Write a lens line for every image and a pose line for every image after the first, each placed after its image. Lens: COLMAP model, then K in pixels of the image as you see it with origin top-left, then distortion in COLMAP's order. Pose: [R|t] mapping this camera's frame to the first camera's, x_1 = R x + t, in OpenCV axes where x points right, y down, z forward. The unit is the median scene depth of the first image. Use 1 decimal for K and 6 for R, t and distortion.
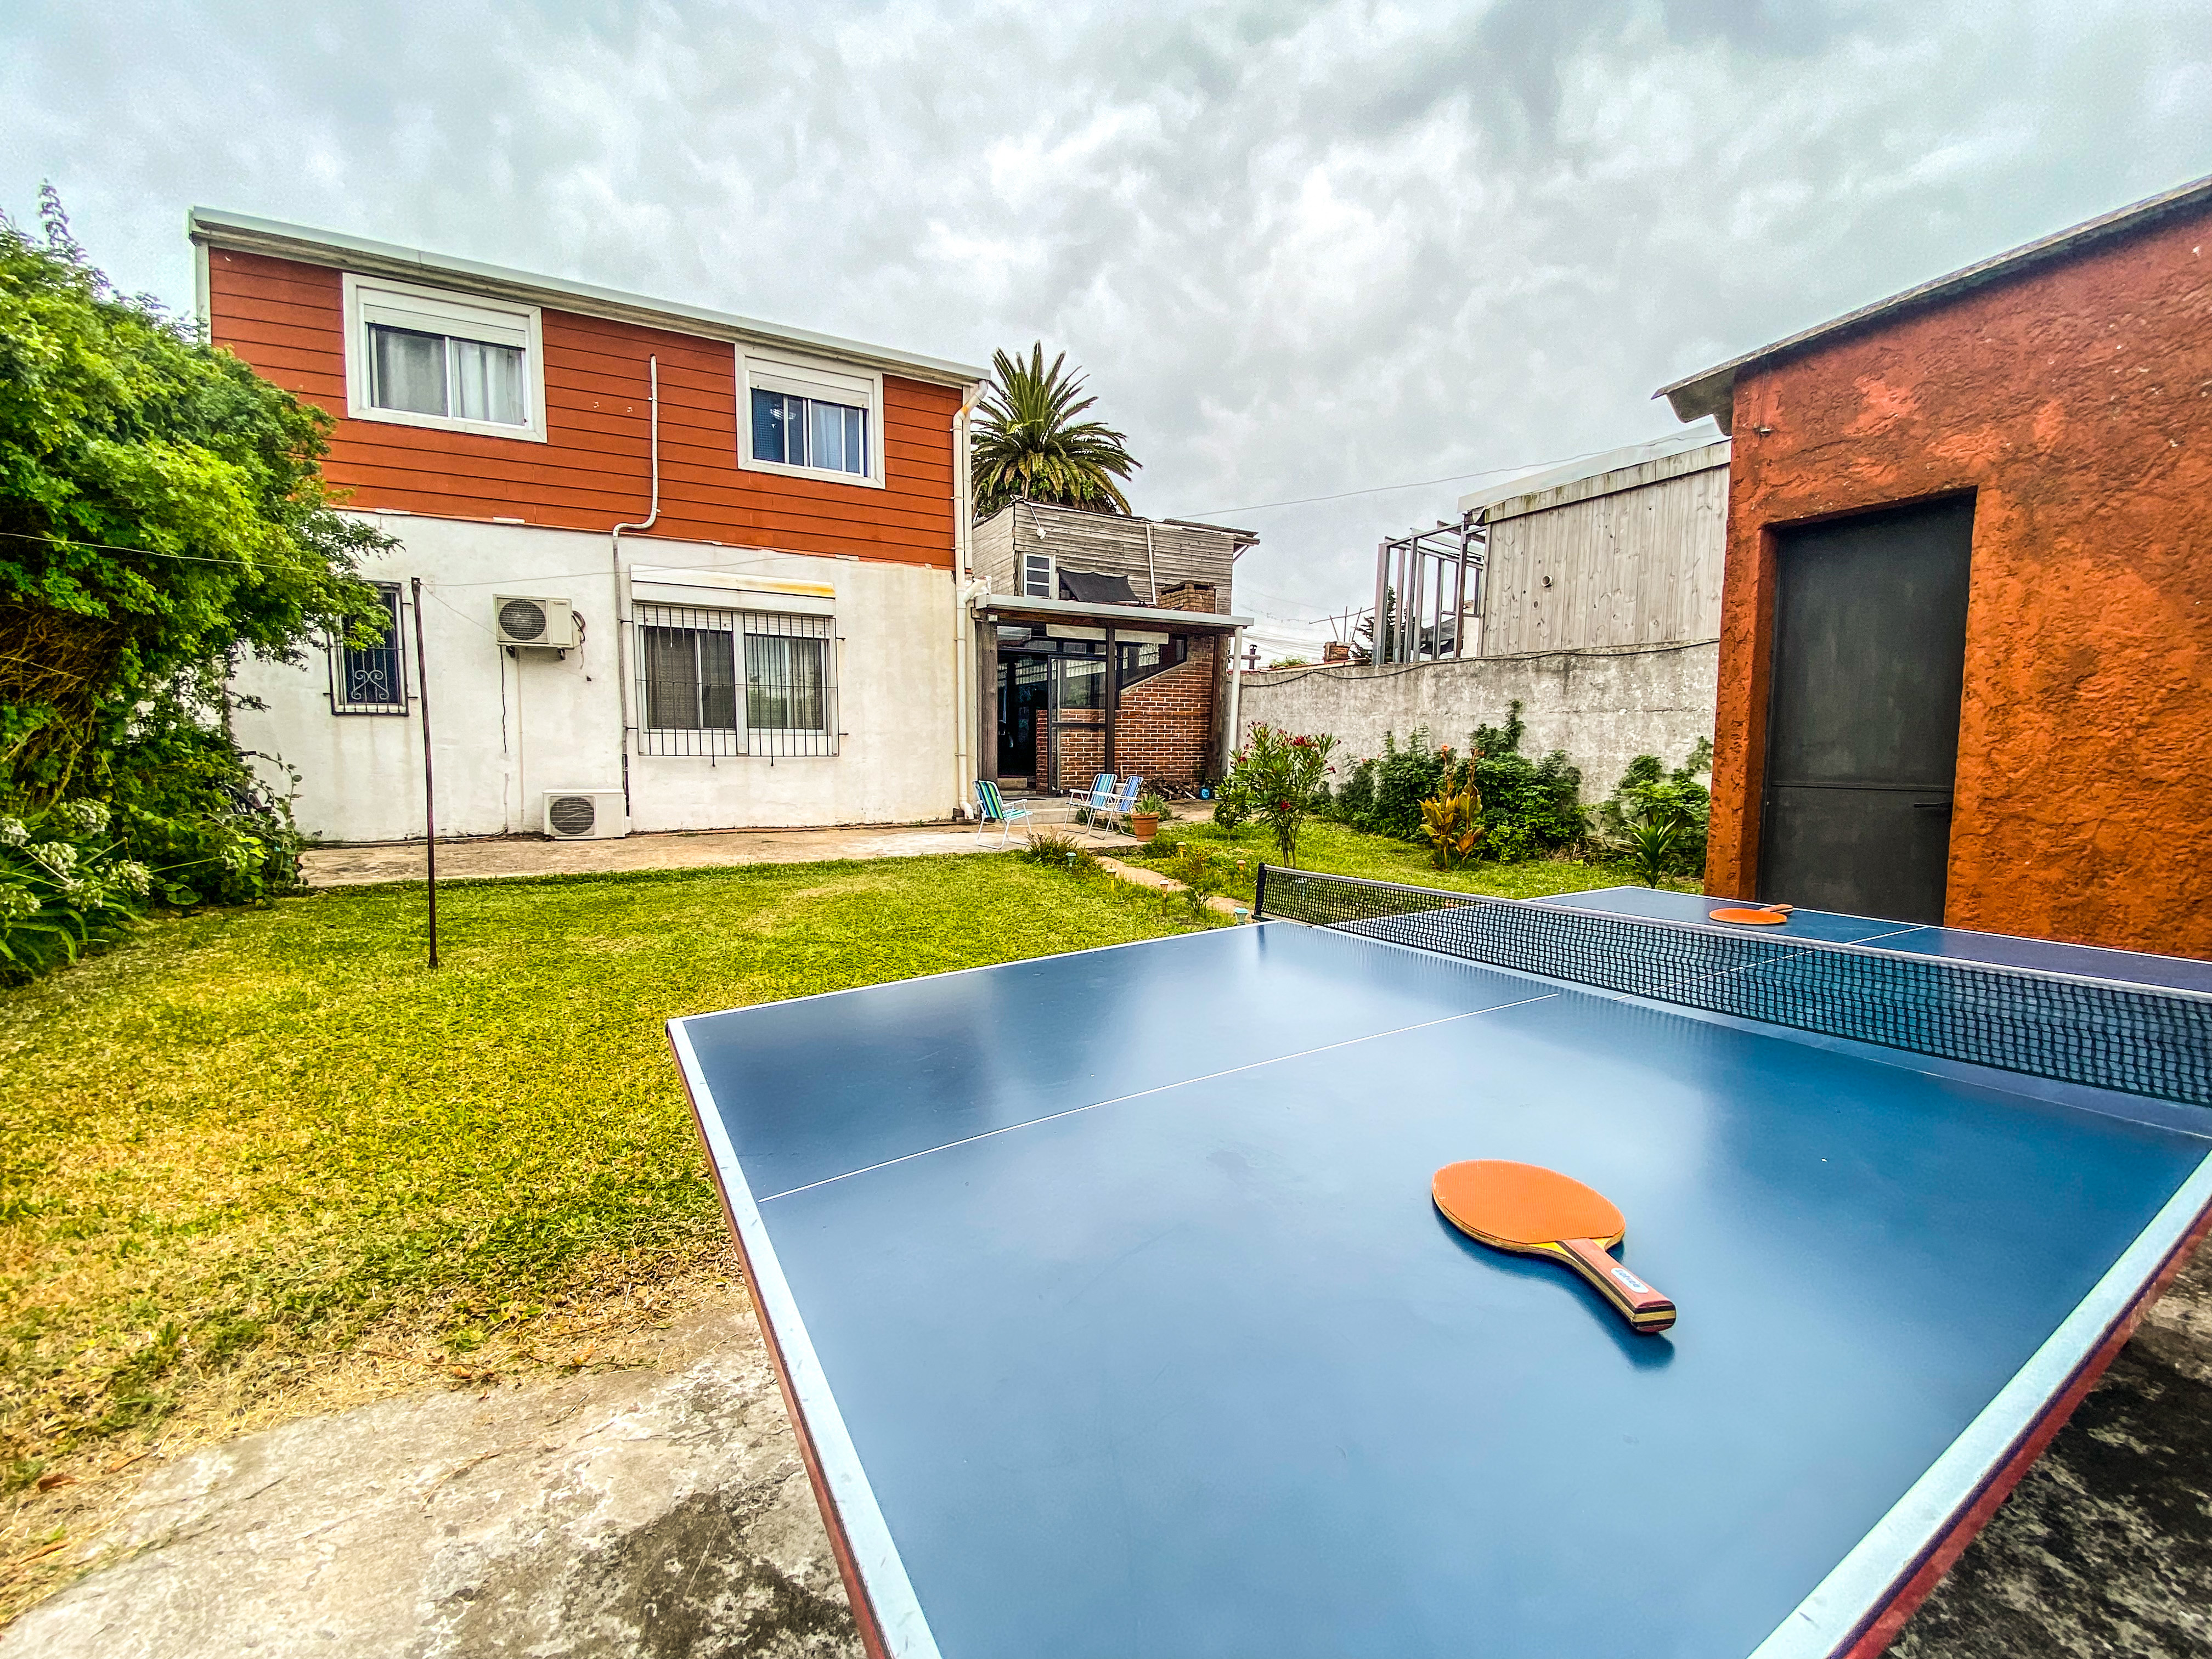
lens RADIAL K [[908.7, 0, 1106.0], [0, 908.7, 829.5], [0, 0, 1]] dist [0.001997, -0.000215]
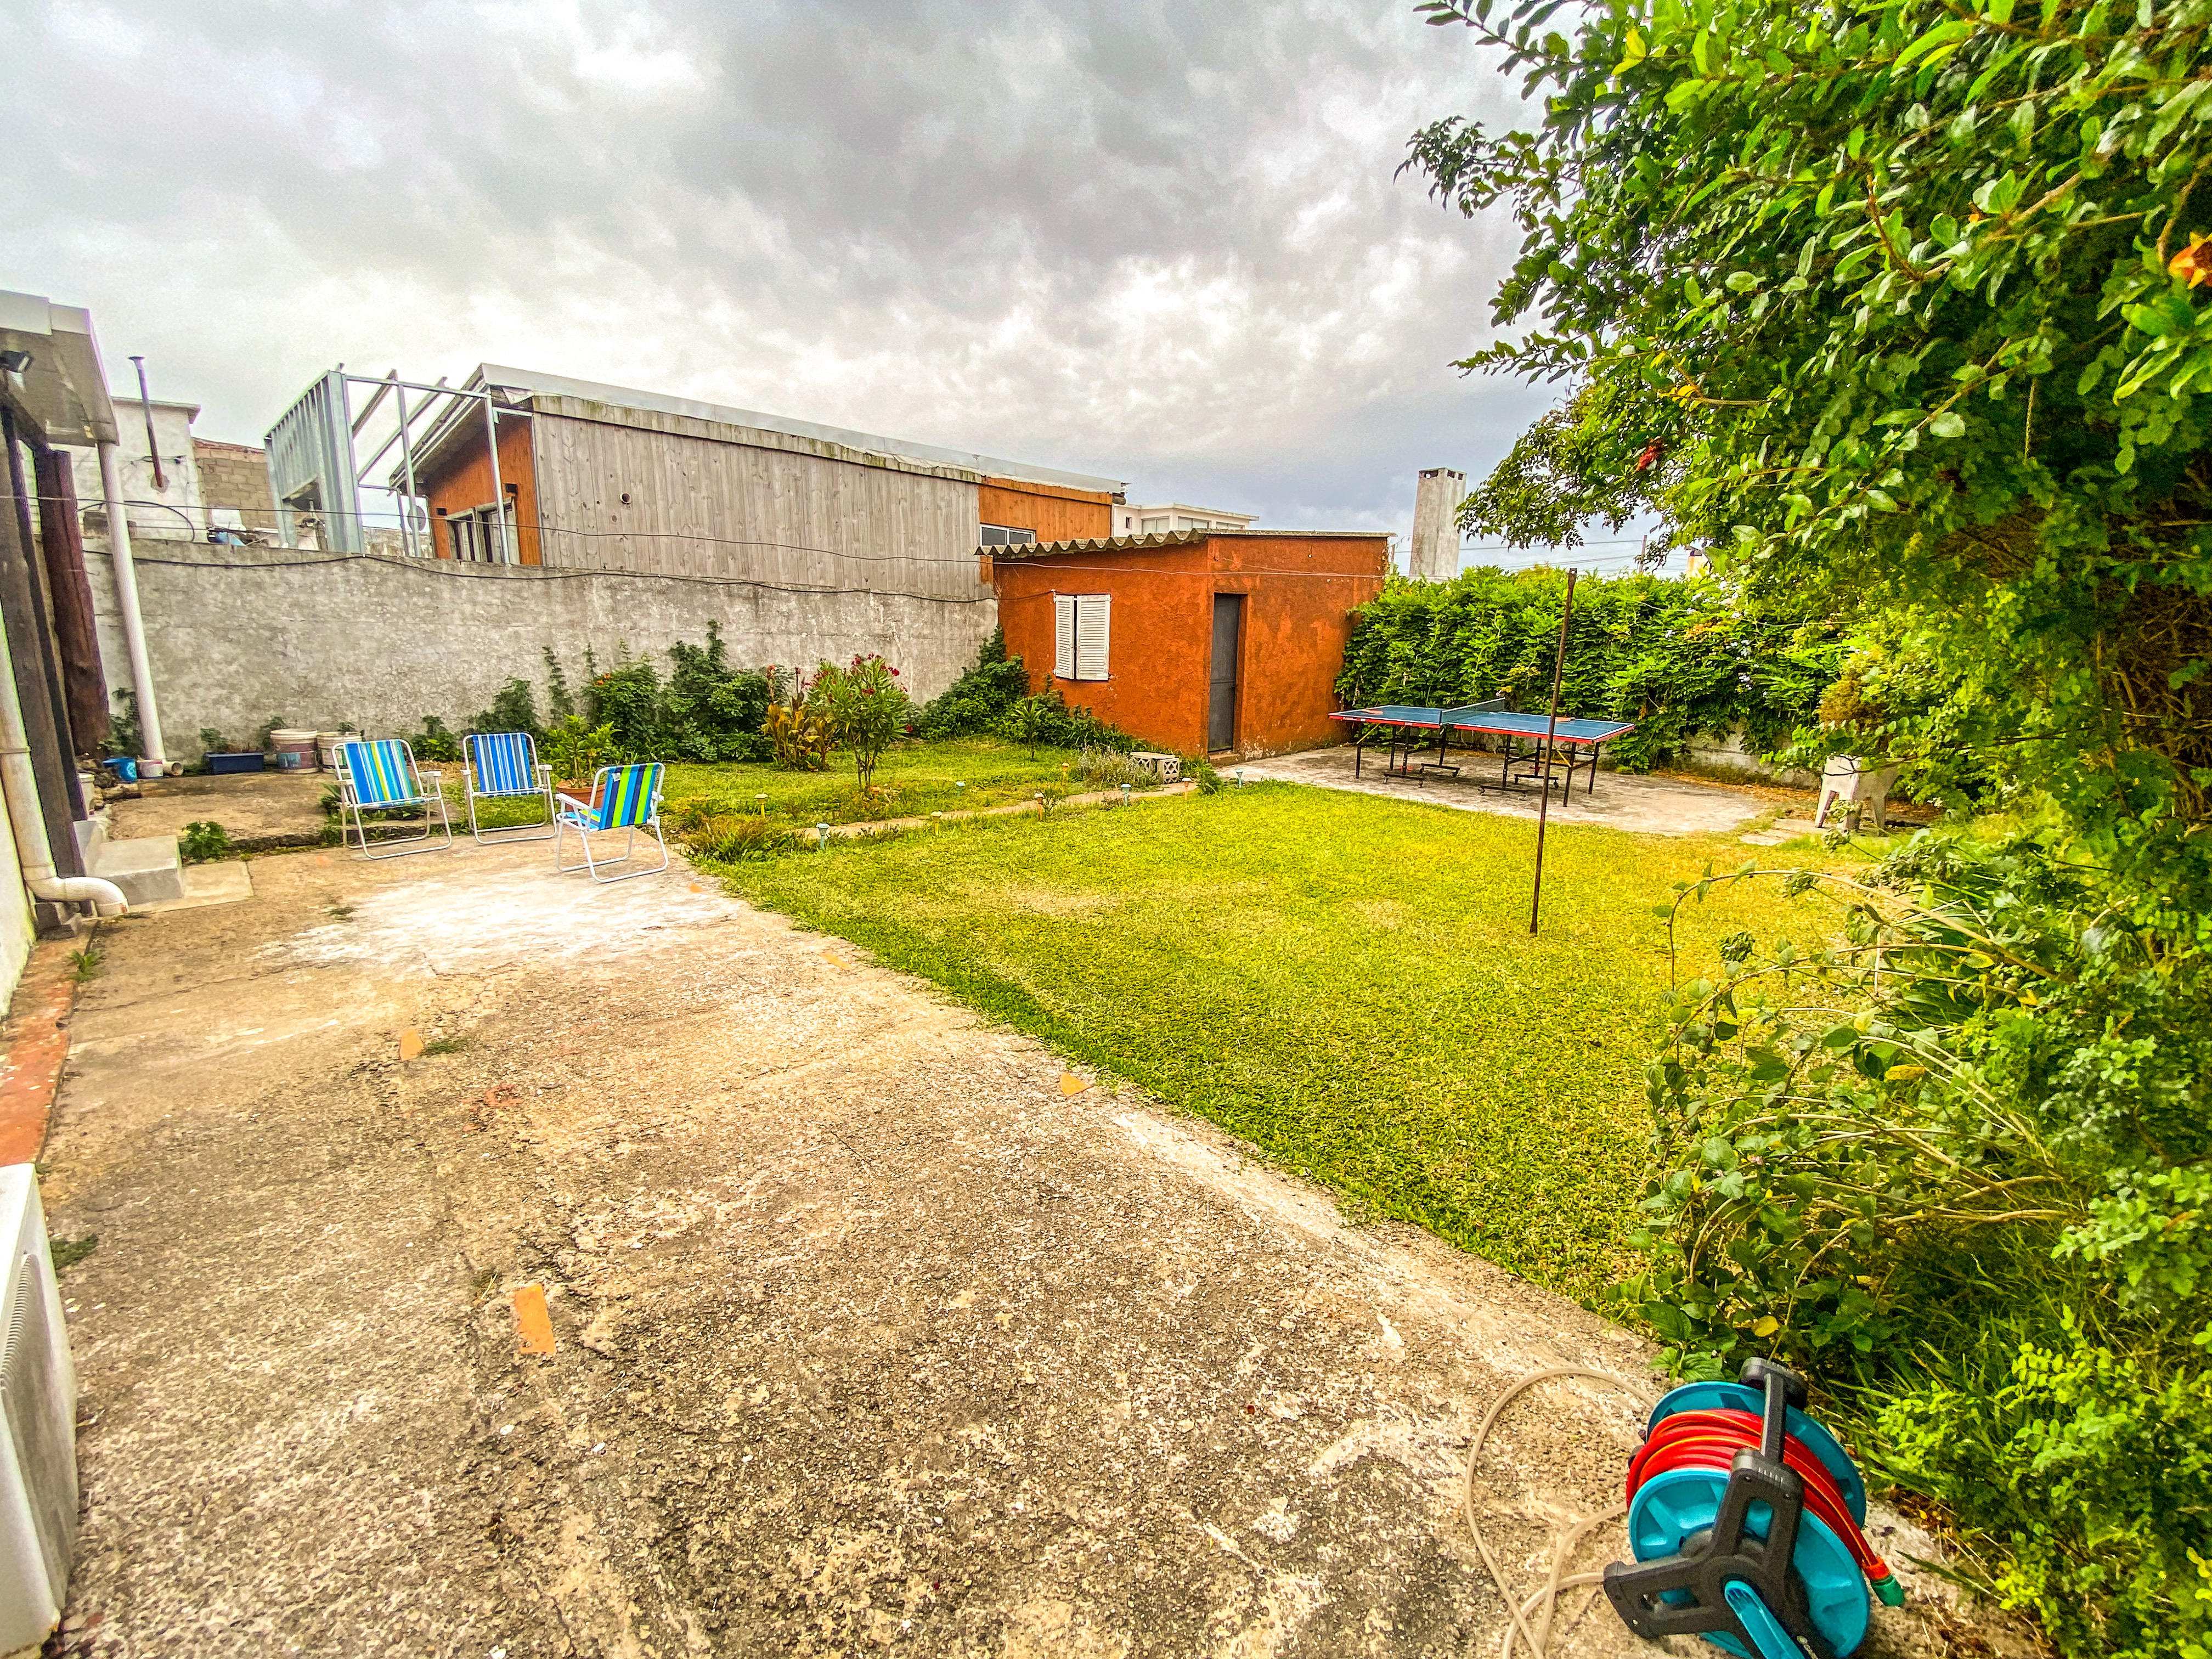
lens RADIAL K [[898.1, 0, 1089.8], [0, 898.1, 830.6], [0, 0, 1]] dist [0.010781, -0.017245]
pose [[-0.263790, -0.224650, 0.938055, -0.770376], [0.065564, 0.966076, 0.249797, -0.137785], [-0.962349, 0.127396, -0.240112, 0.847787]]
